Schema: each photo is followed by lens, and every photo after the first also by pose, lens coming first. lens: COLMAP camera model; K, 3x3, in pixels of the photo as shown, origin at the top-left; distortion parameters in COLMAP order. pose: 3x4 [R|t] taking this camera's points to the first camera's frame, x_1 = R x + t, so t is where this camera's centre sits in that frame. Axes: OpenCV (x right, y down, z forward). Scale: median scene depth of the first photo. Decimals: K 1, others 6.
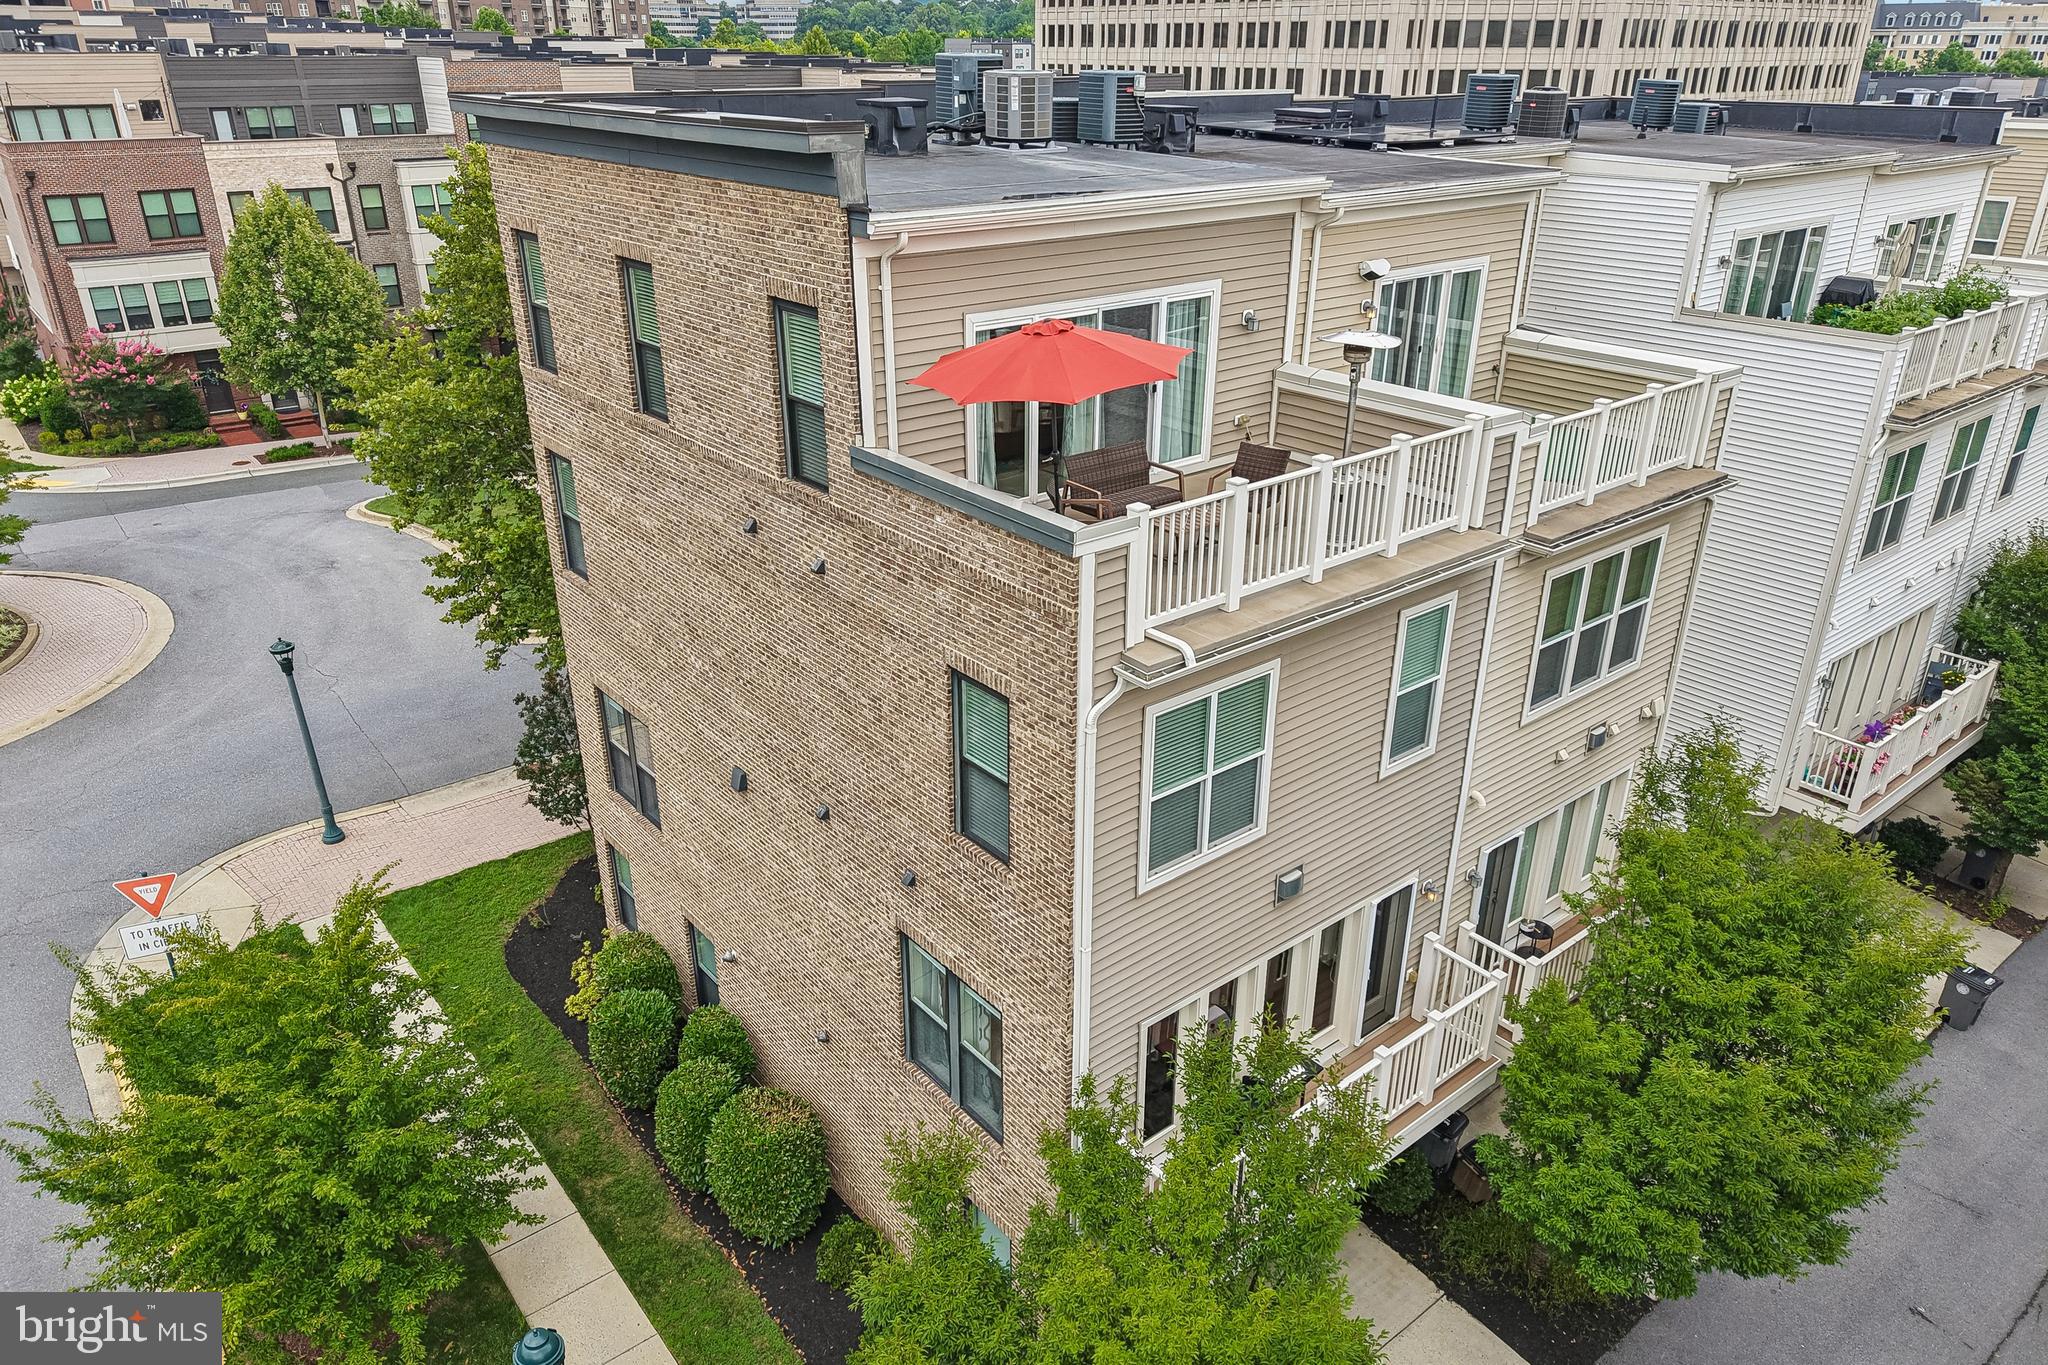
lens RADIAL K [[1367.0, 0, 1027.1], [0, 1367.0, 680.0], [0, 0, 1]] dist [0.034830, -0.032775]
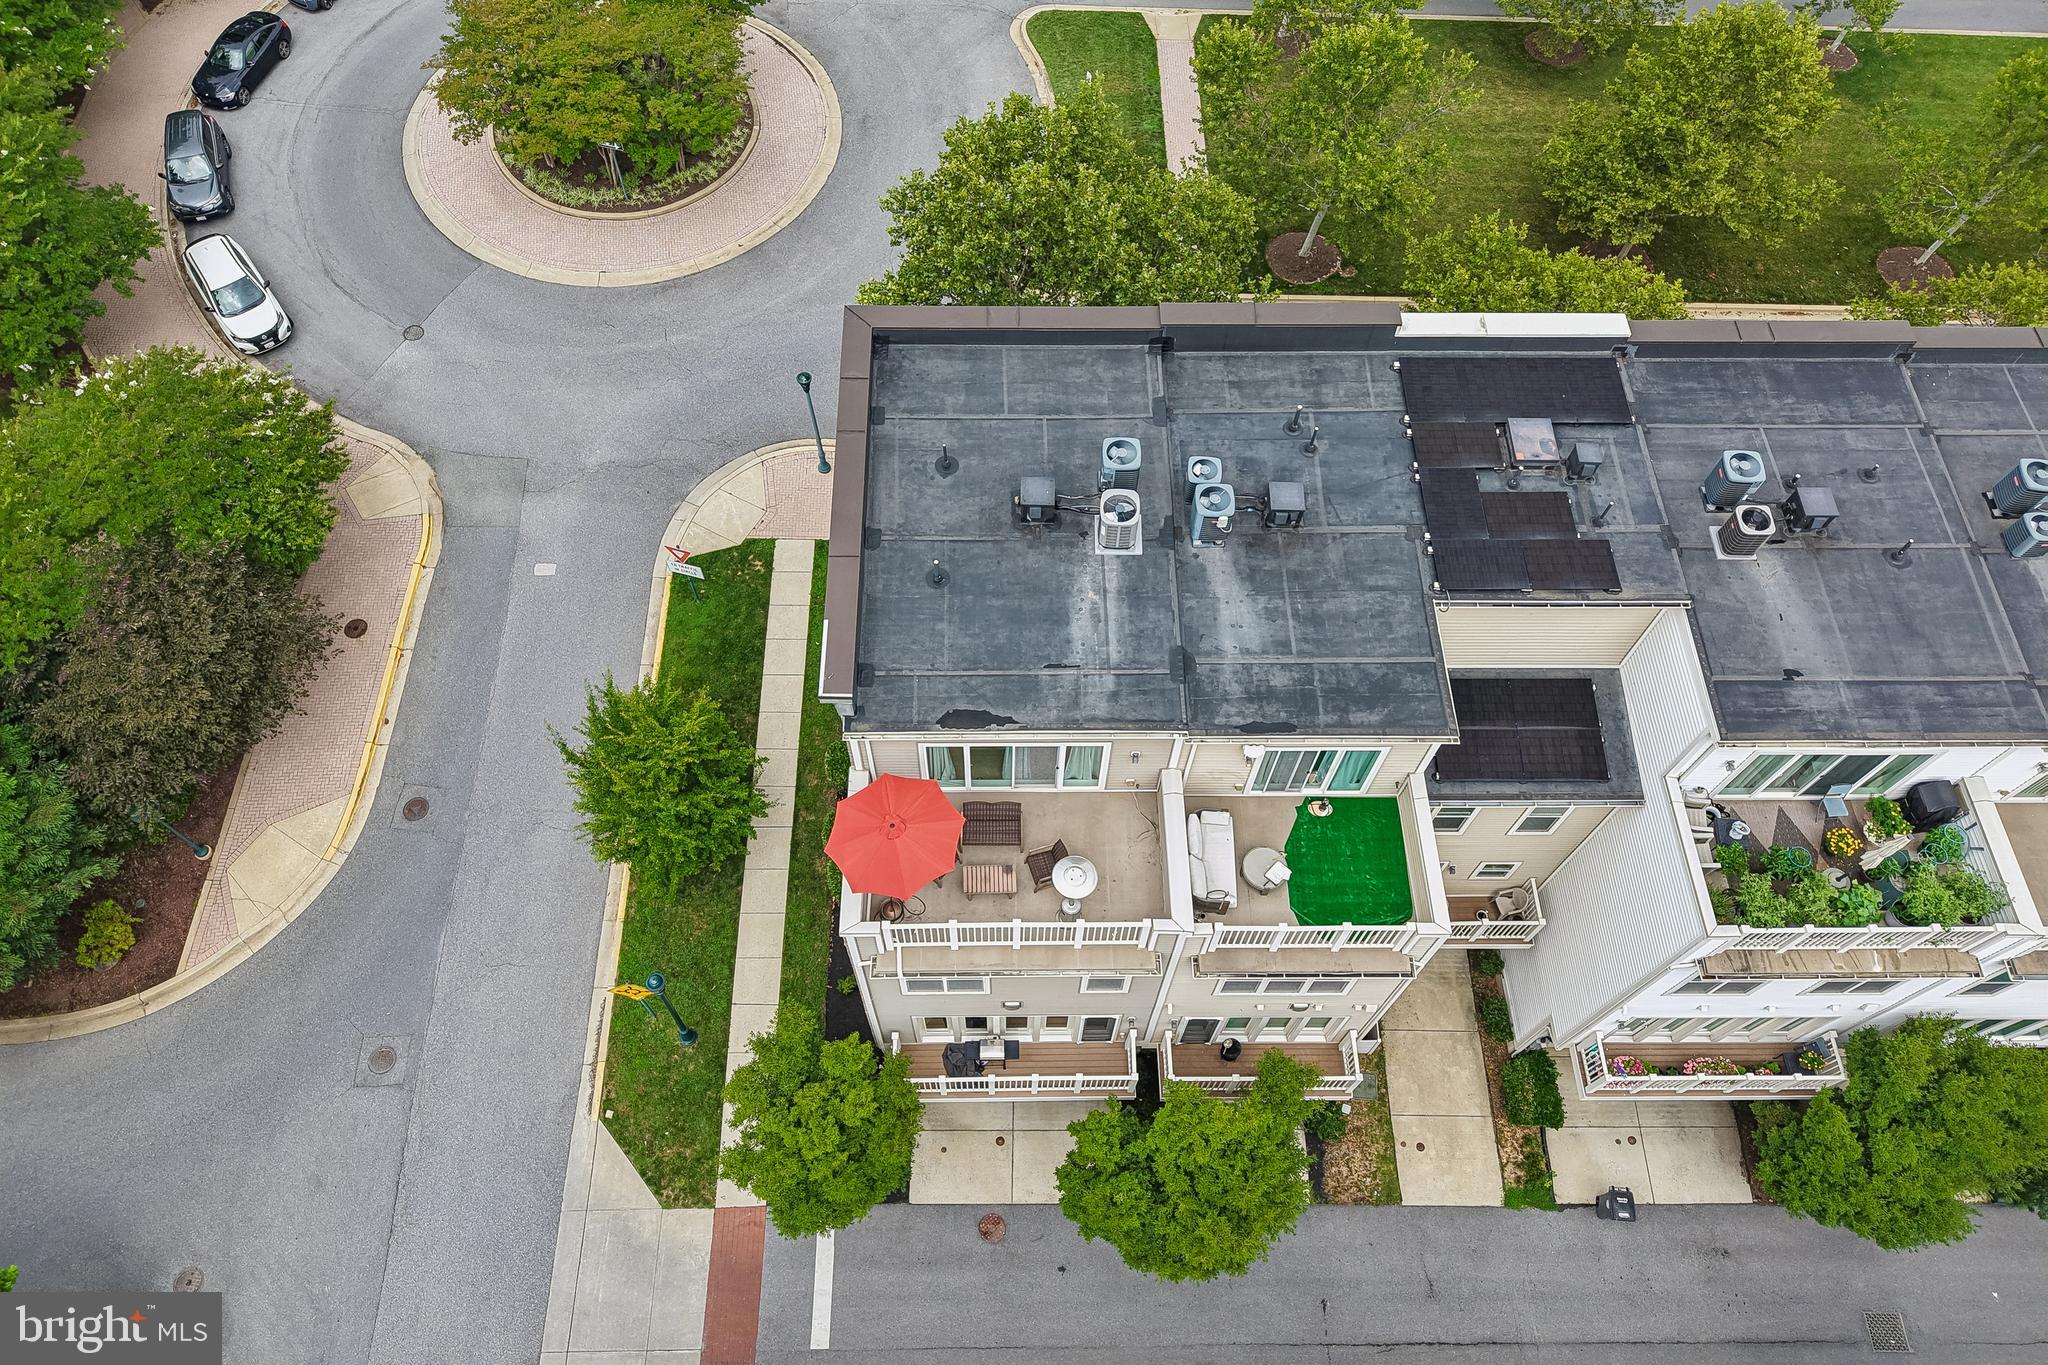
lens RADIAL K [[1367.0, 0, 1027.1], [0, 1367.0, 680.0], [0, 0, 1]] dist [0.034830, -0.032775]
pose [[0.784991, 0.541266, -0.301364, 0.440025], [-0.270558, 0.737145, 0.619206, -1.134416], [0.557304, -0.404534, 0.725096, -0.172583]]
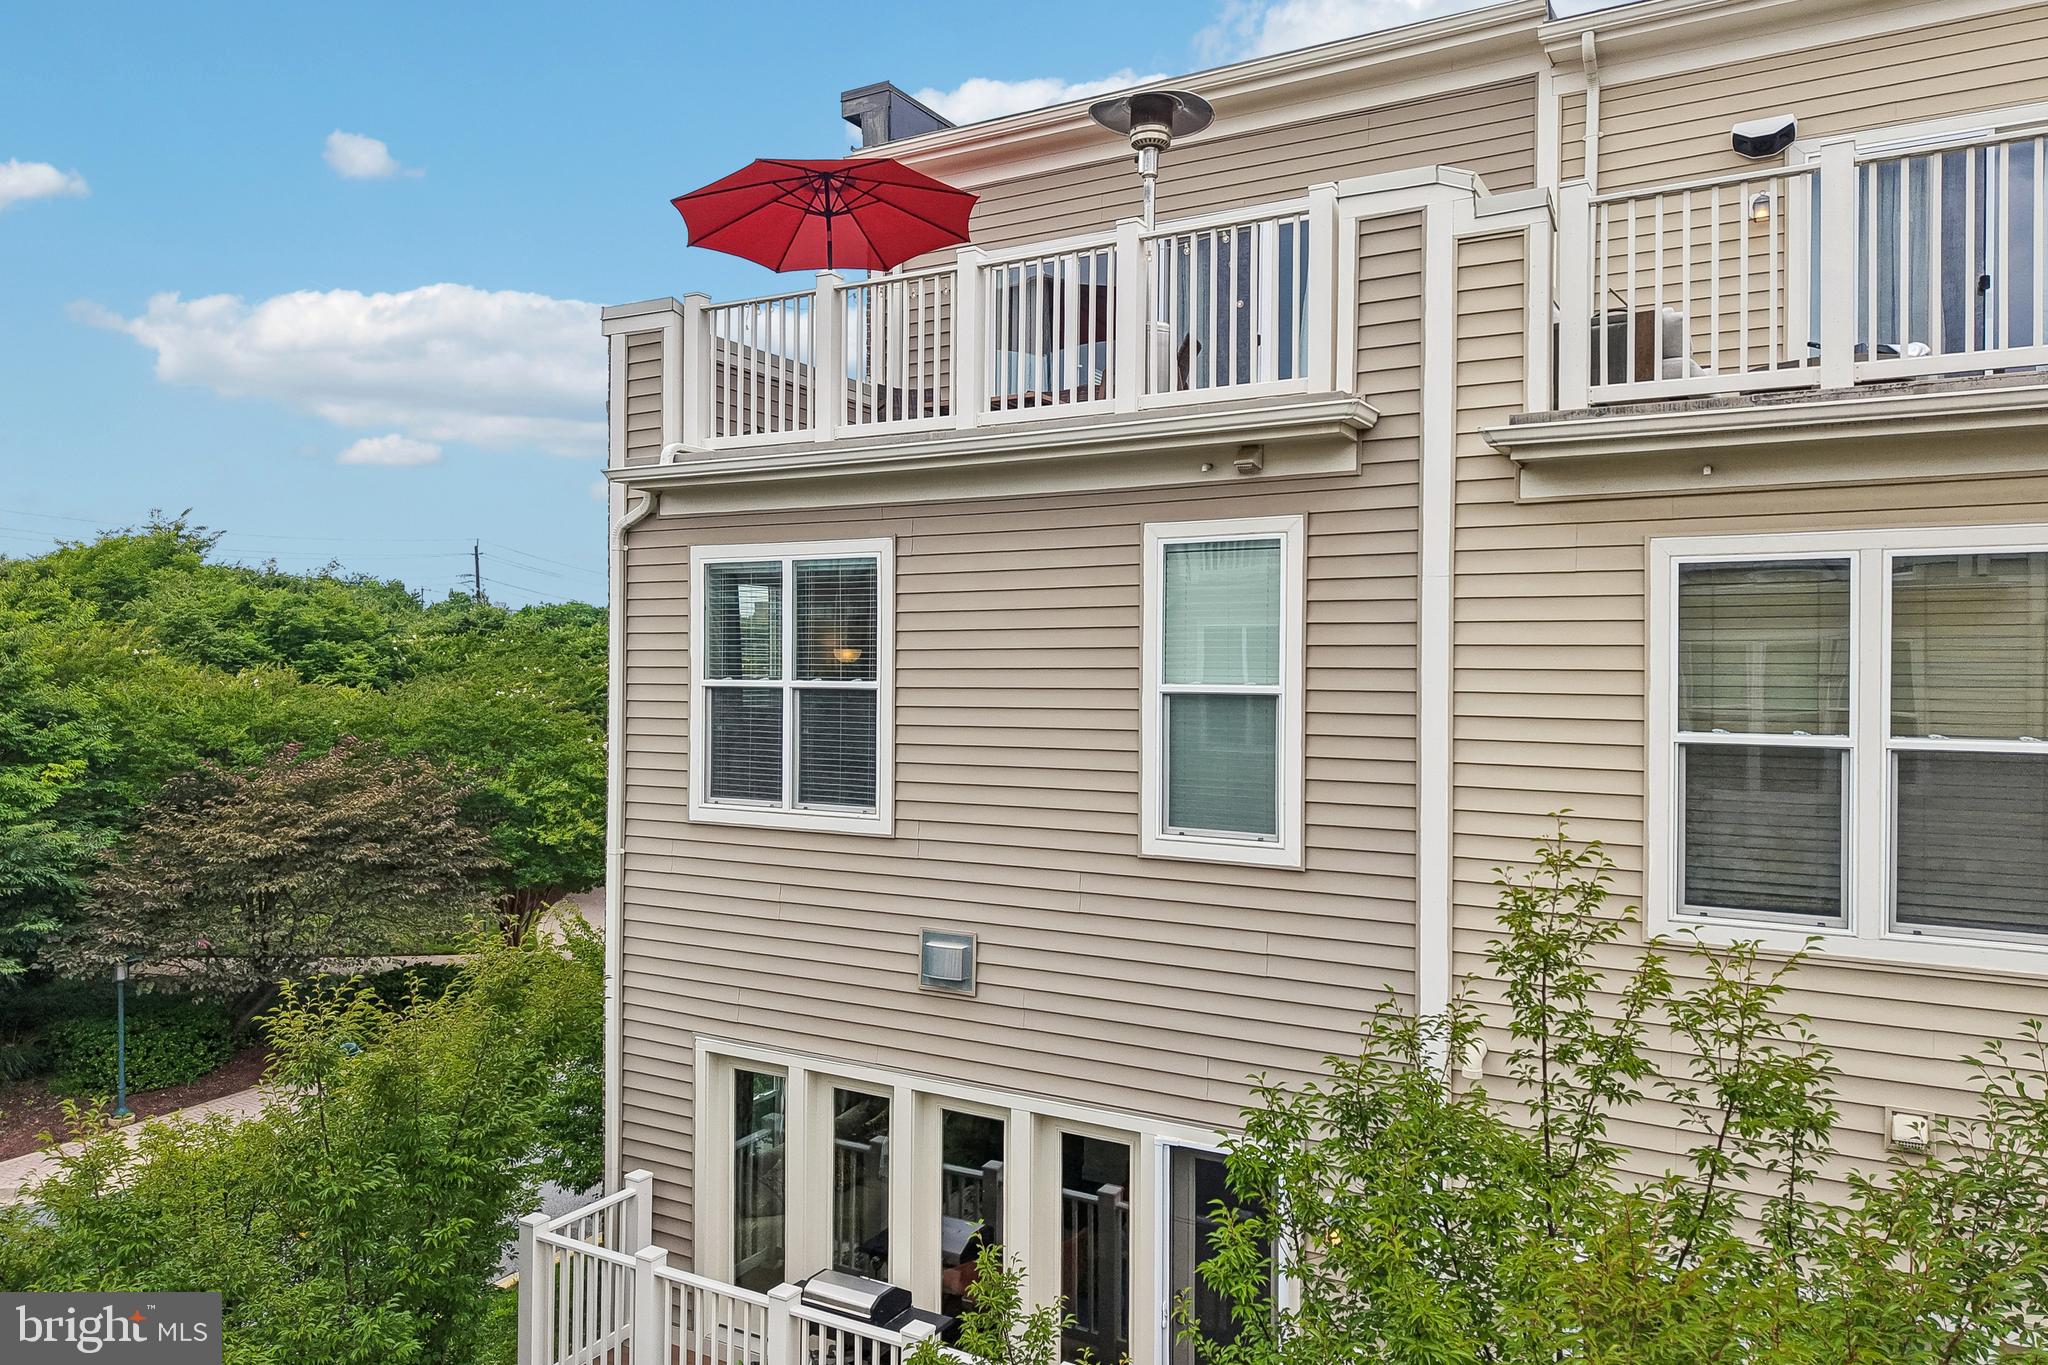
lens RADIAL K [[1406.0, 0, 1030.3], [0, 1406.0, 698.8], [0, 0, 1]] dist [0.043441, -0.039592]
pose [[0.361417, 0.008665, -0.932364, 0.635714], [-0.403969, 0.902688, -0.148203, 0.097401], [0.840349, 0.430209, 0.329747, 0.627105]]
